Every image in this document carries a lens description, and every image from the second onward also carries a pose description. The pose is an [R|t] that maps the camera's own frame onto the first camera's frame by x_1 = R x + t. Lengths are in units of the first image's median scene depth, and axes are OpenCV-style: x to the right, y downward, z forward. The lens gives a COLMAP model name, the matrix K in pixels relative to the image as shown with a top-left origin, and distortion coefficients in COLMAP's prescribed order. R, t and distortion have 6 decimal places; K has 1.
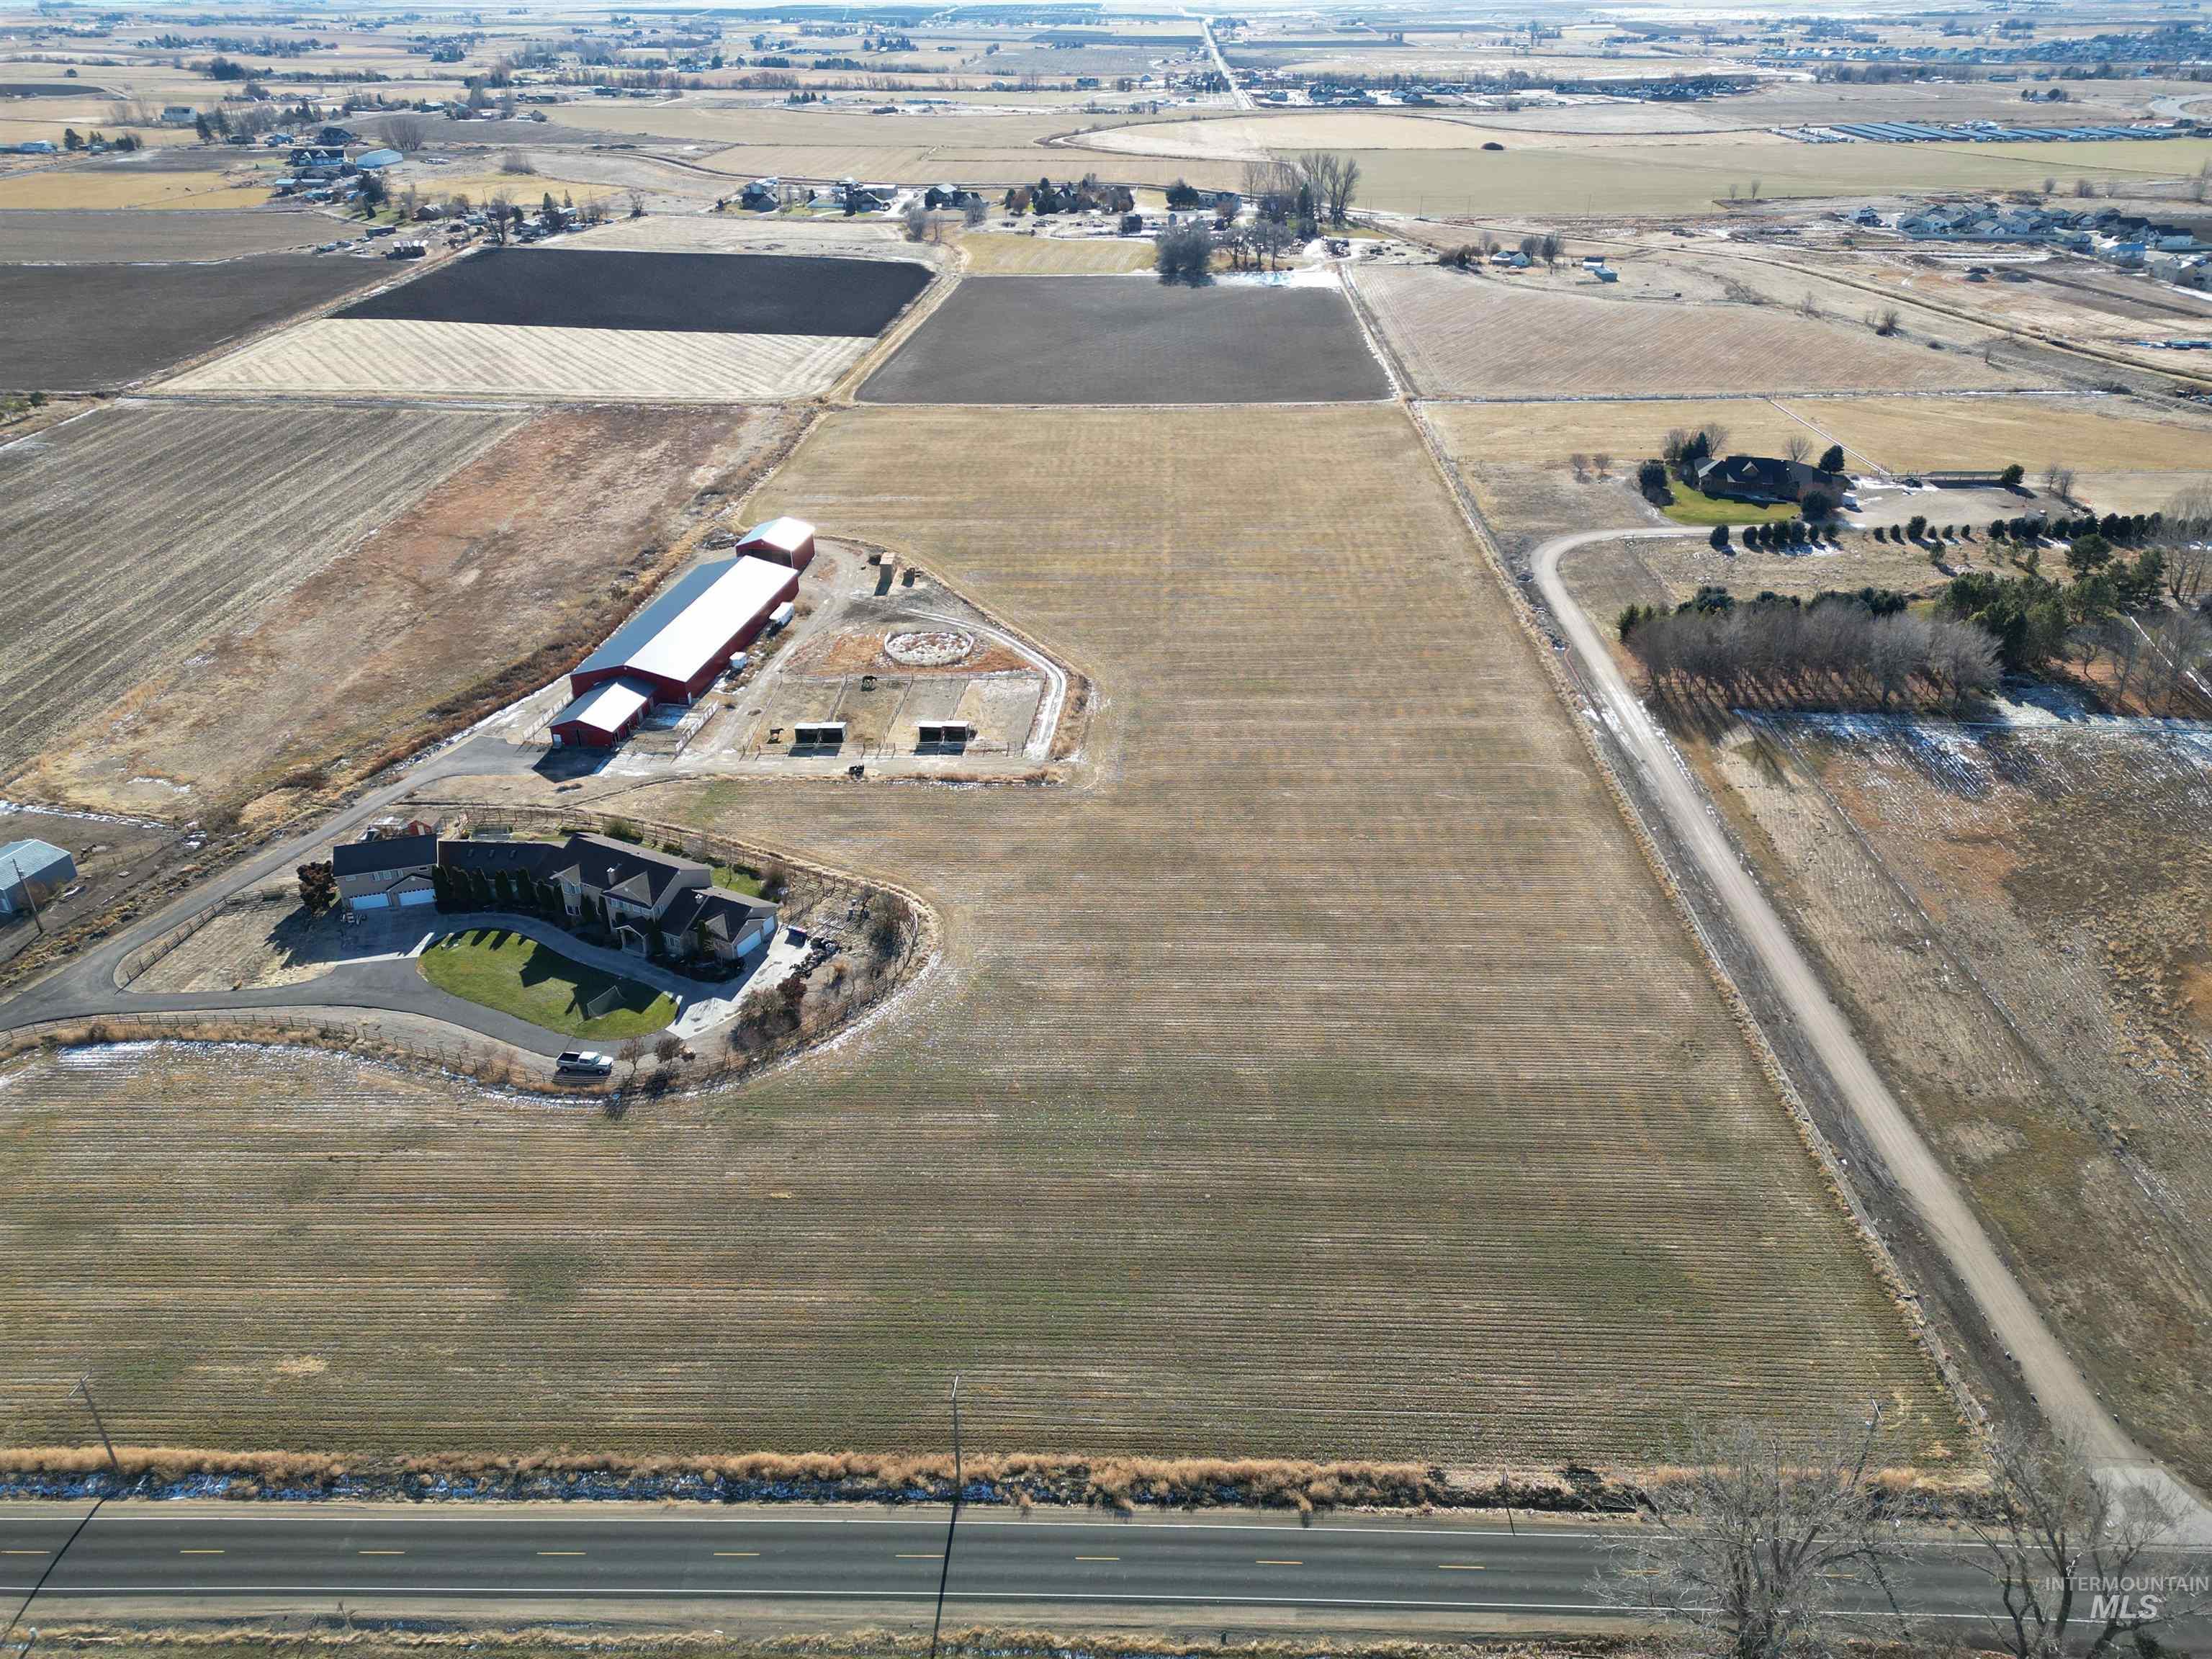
lens RADIAL K [[1528.8, 0, 1109.6], [0, 1528.8, 830.5], [0, 0, 1]] dist [0.064295, -0.045687]
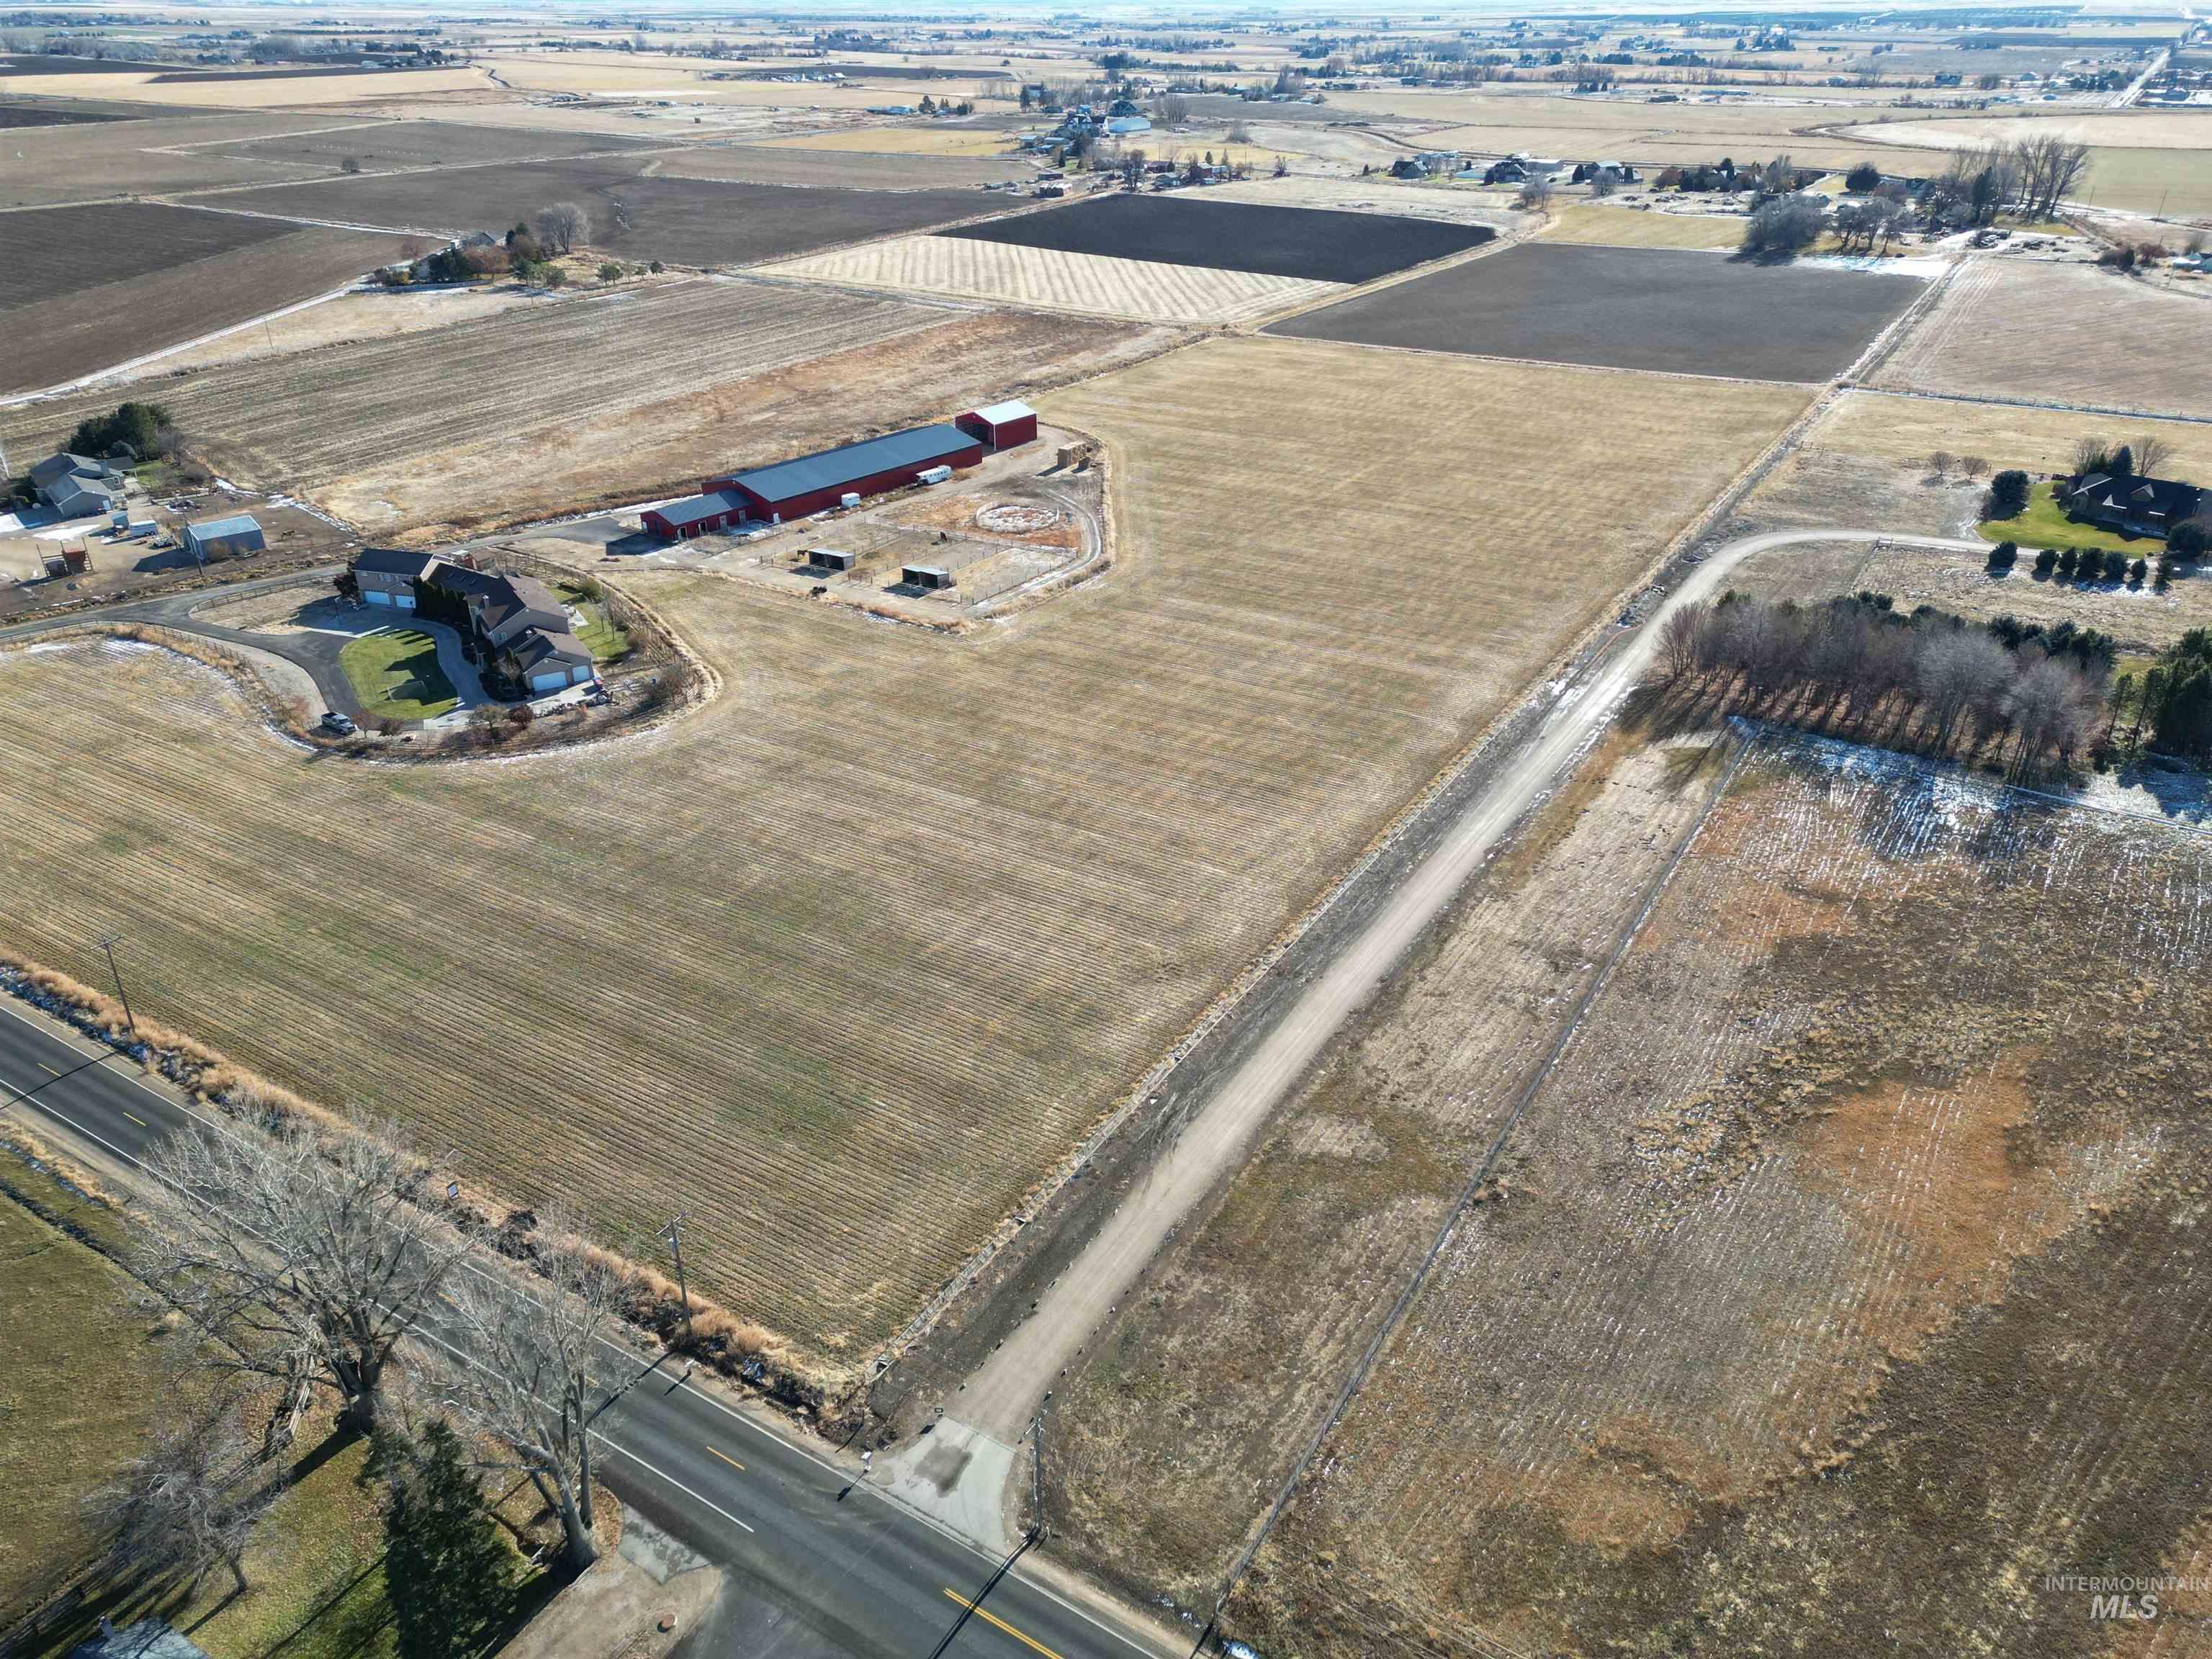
lens RADIAL K [[1528.8, 0, 1096.3], [0, 1528.8, 827.8], [0, 0, 1]] dist [0.064295, -0.045687]
pose [[0.864442, 0.239312, -0.442120, 0.498025], [-0.242336, 0.968871, 0.050613, 0.018746], [0.440469, 0.063389, 0.895527, 0.134071]]
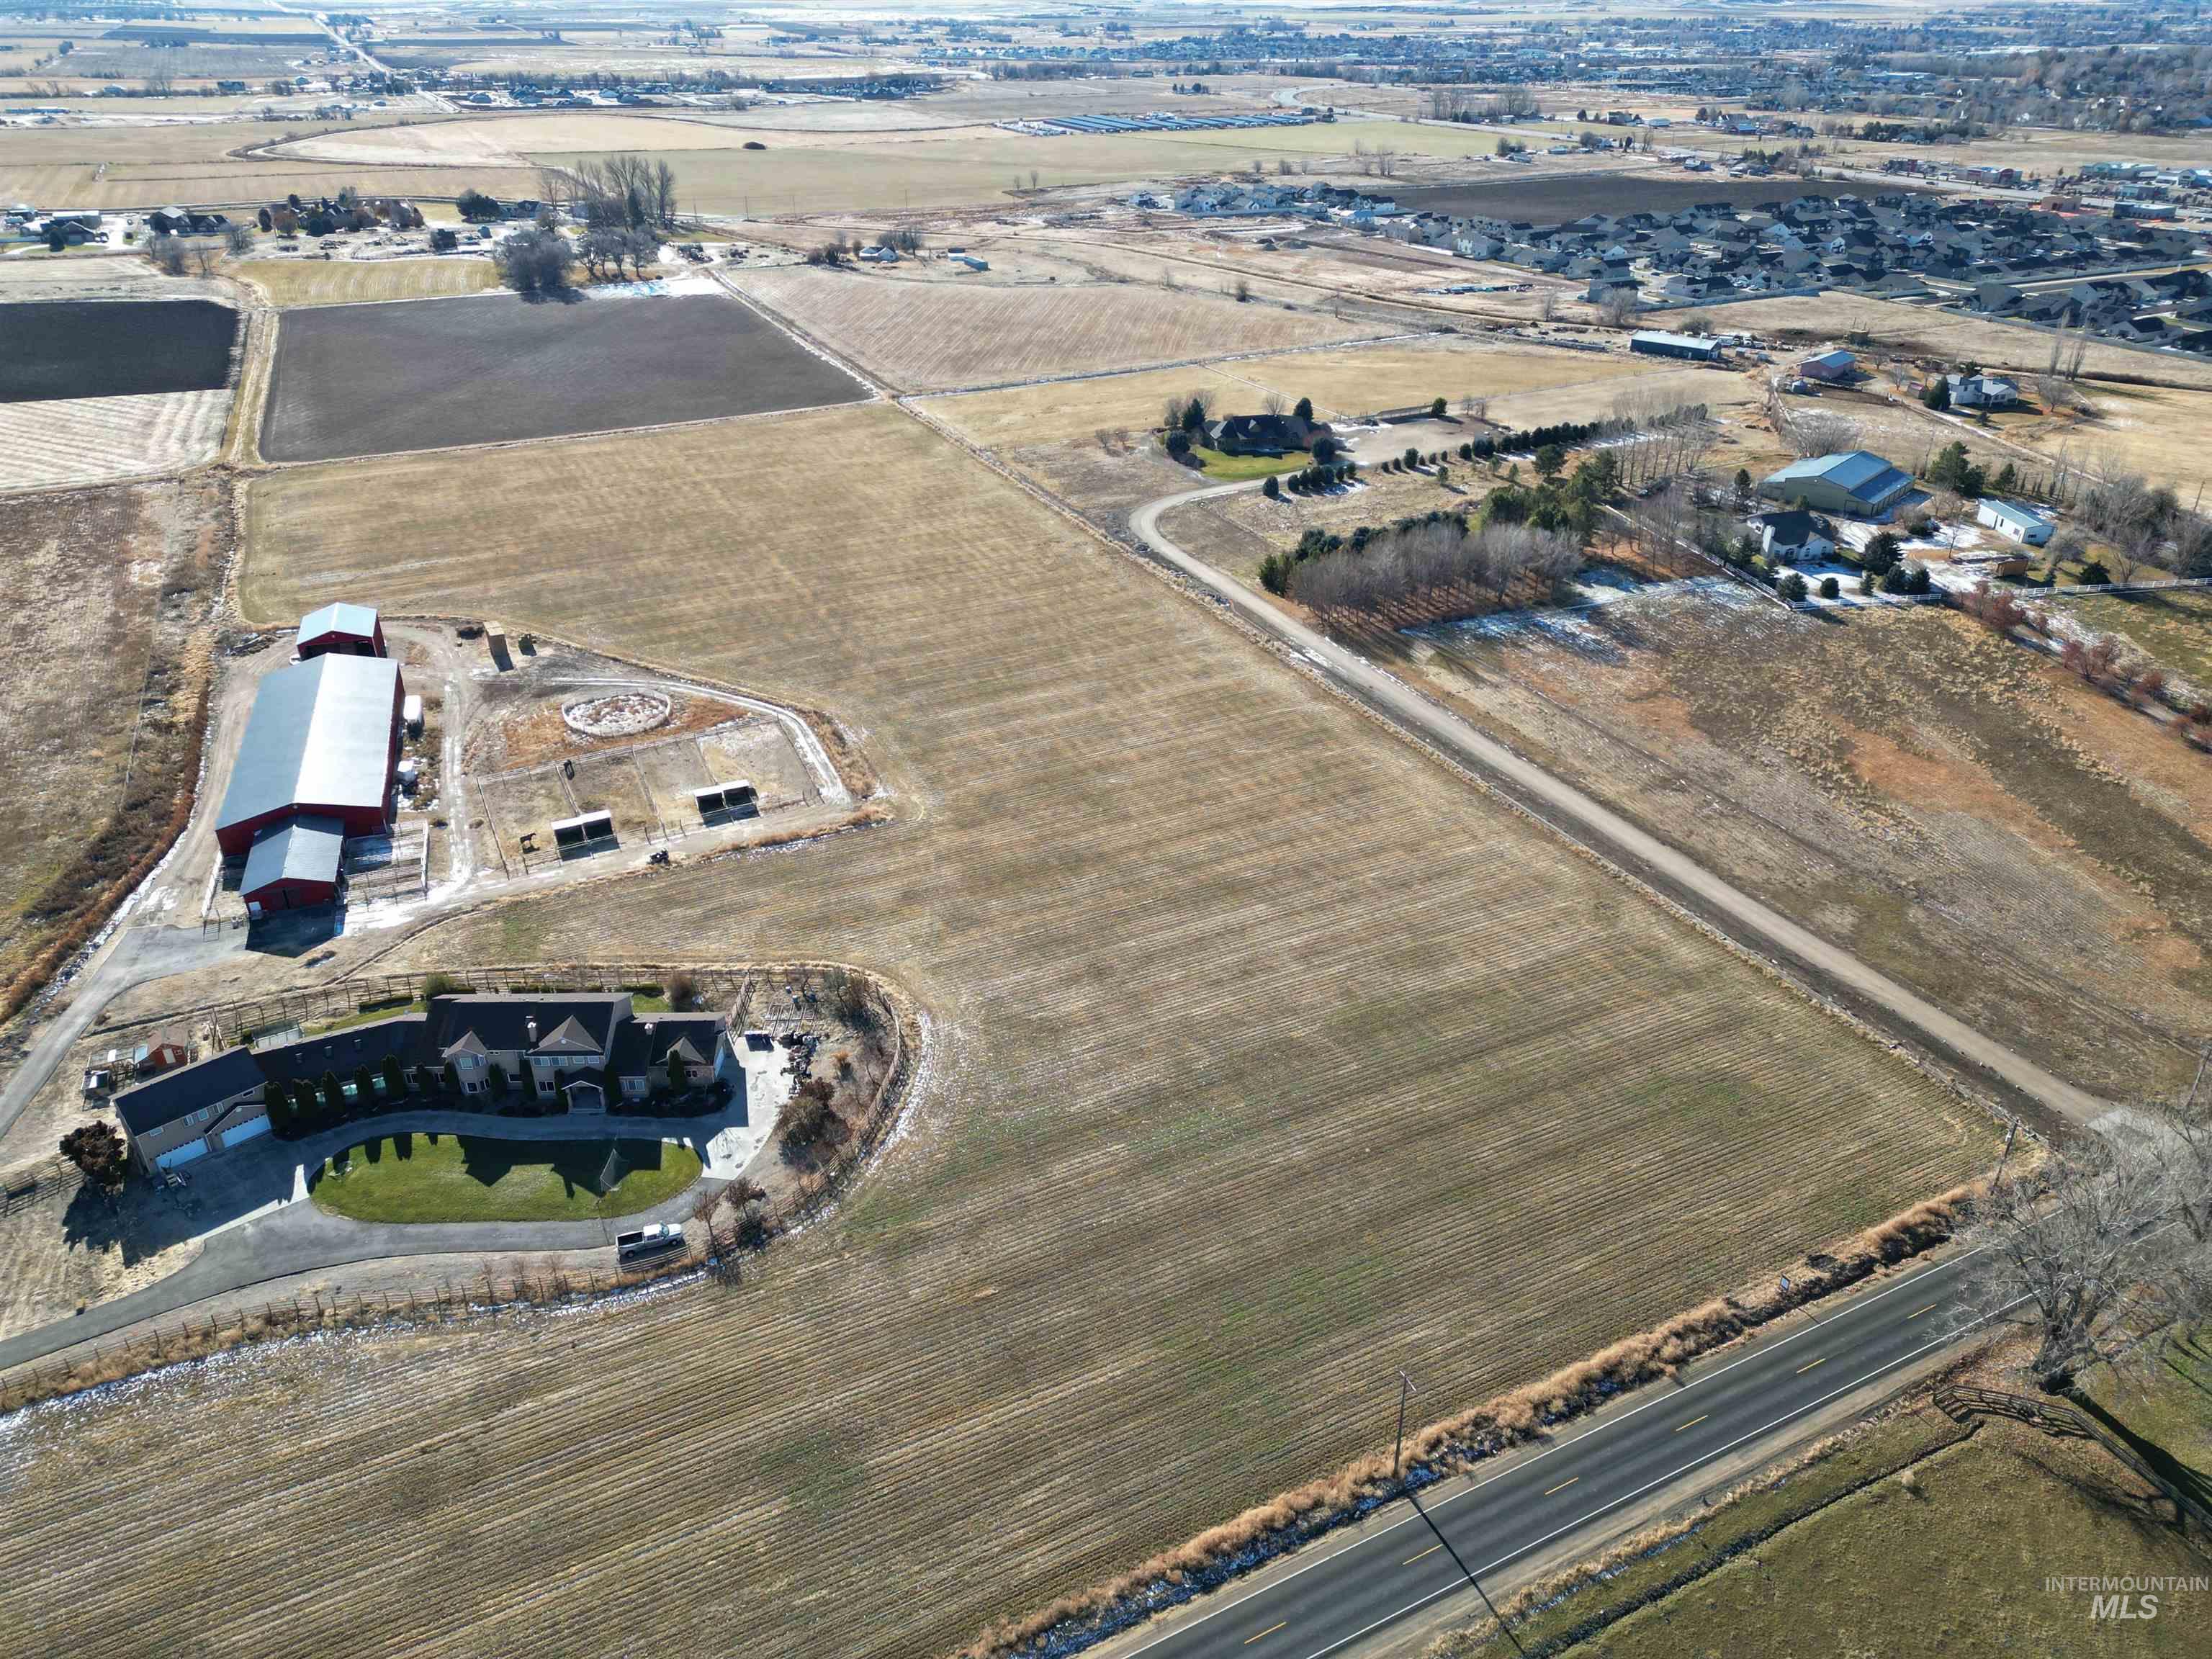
lens RADIAL K [[1528.8, 0, 1108.7], [0, 1528.8, 822.1], [0, 0, 1]] dist [0.064295, -0.045687]
pose [[0.881874, -0.221074, 0.416442, -0.294508], [0.222616, 0.973841, 0.045555, -0.040515], [-0.415619, 0.052533, 0.908020, 0.070386]]
